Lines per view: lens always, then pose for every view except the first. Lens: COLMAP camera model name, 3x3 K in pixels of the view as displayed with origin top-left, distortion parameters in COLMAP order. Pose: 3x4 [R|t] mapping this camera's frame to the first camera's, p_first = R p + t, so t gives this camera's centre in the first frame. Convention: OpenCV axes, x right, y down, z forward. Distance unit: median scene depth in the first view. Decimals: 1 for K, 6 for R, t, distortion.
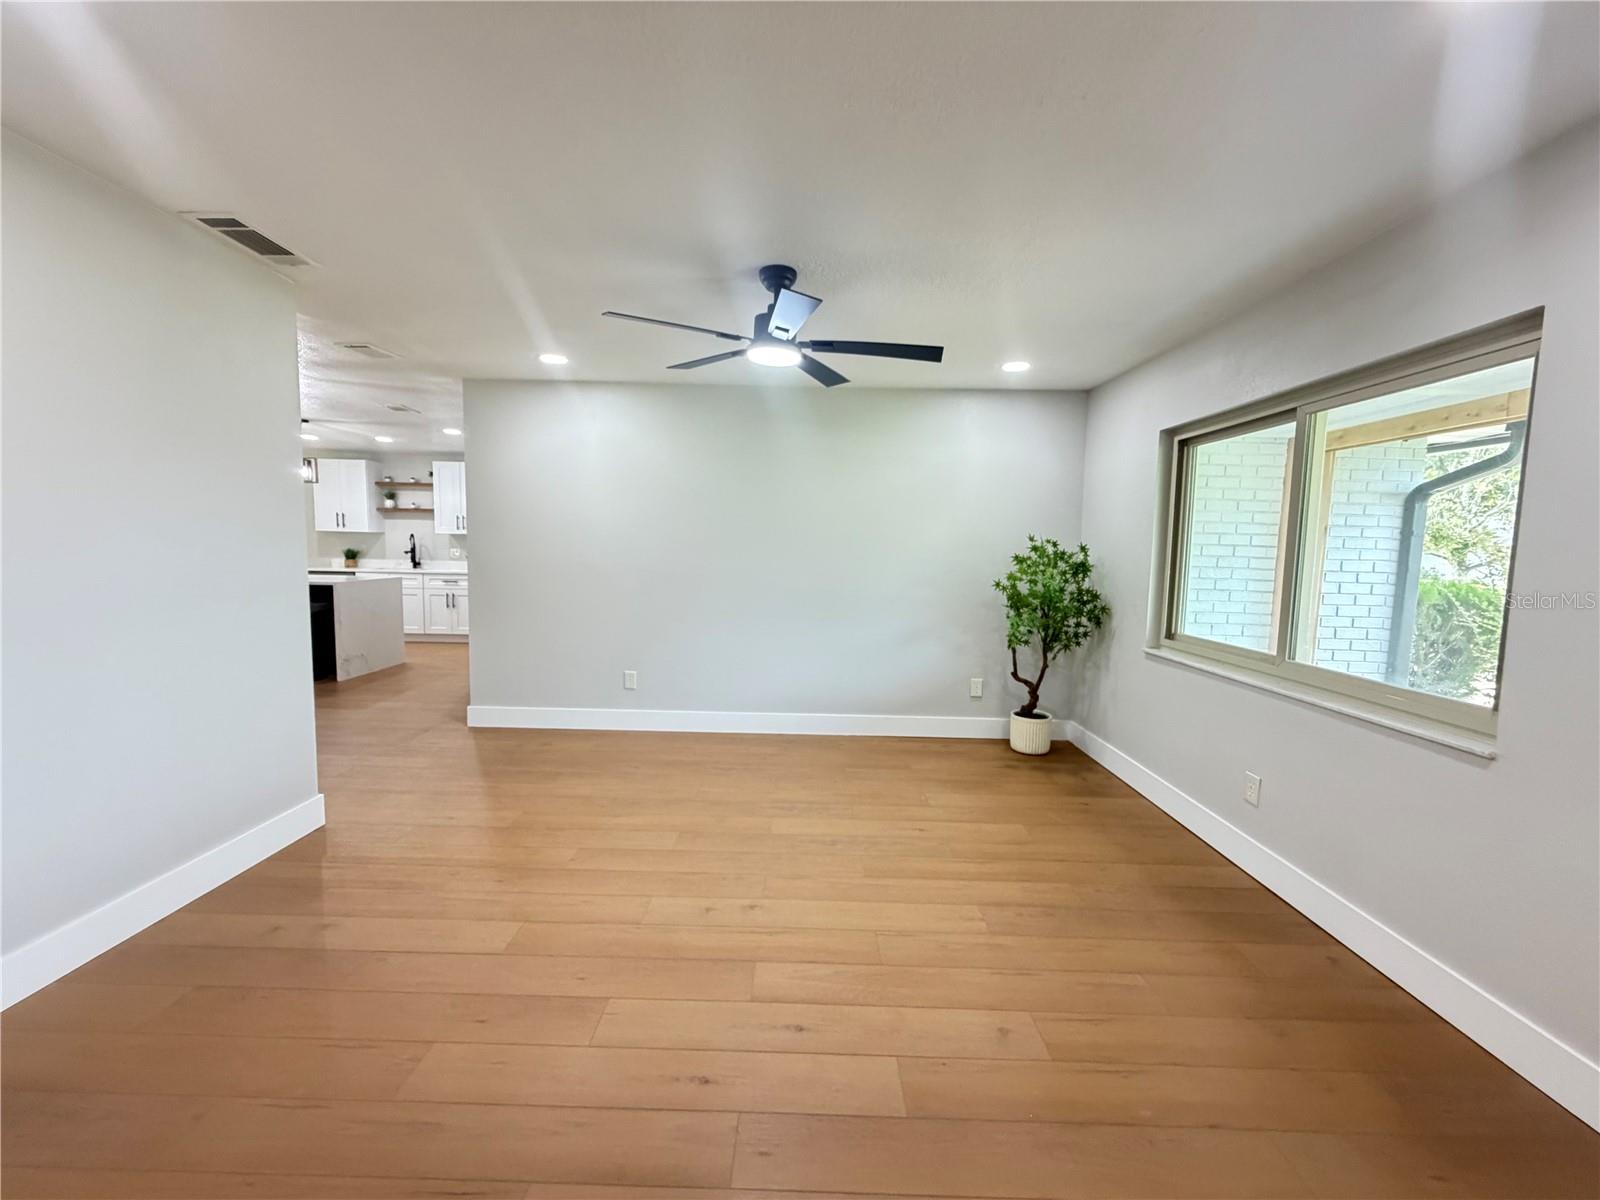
lens RADIAL K [[645.6, 0, 800.0], [0, 645.6, 600.0], [0, 0, 1]] dist [-0.002134, -0.001151]
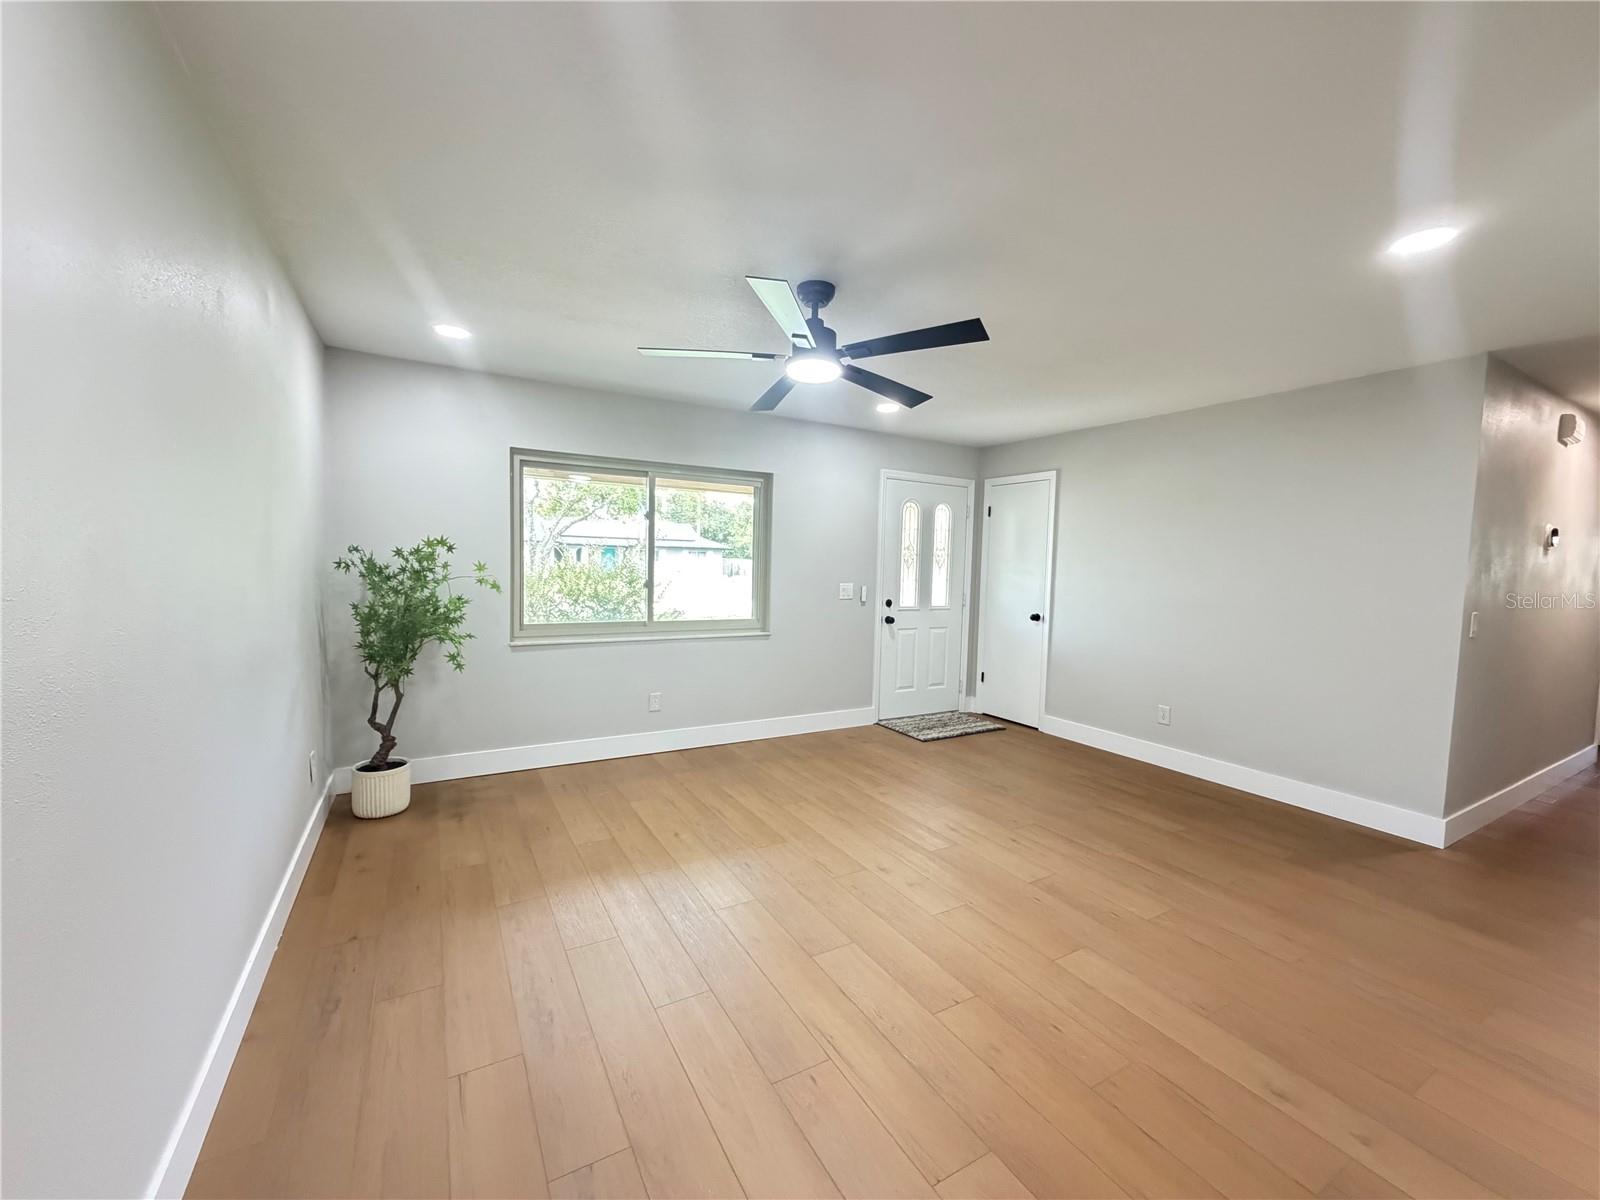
lens RADIAL K [[636.2, 0, 795.5], [0, 636.2, 601.5], [0, 0, 1]] dist [-0.000373, 0.000333]
pose [[-0.504578, -0.091733, 0.858479, -0.737406], [0.039488, 0.990847, 0.129086, -0.134392], [-0.862462, 0.099034, -0.496337, 1.290819]]
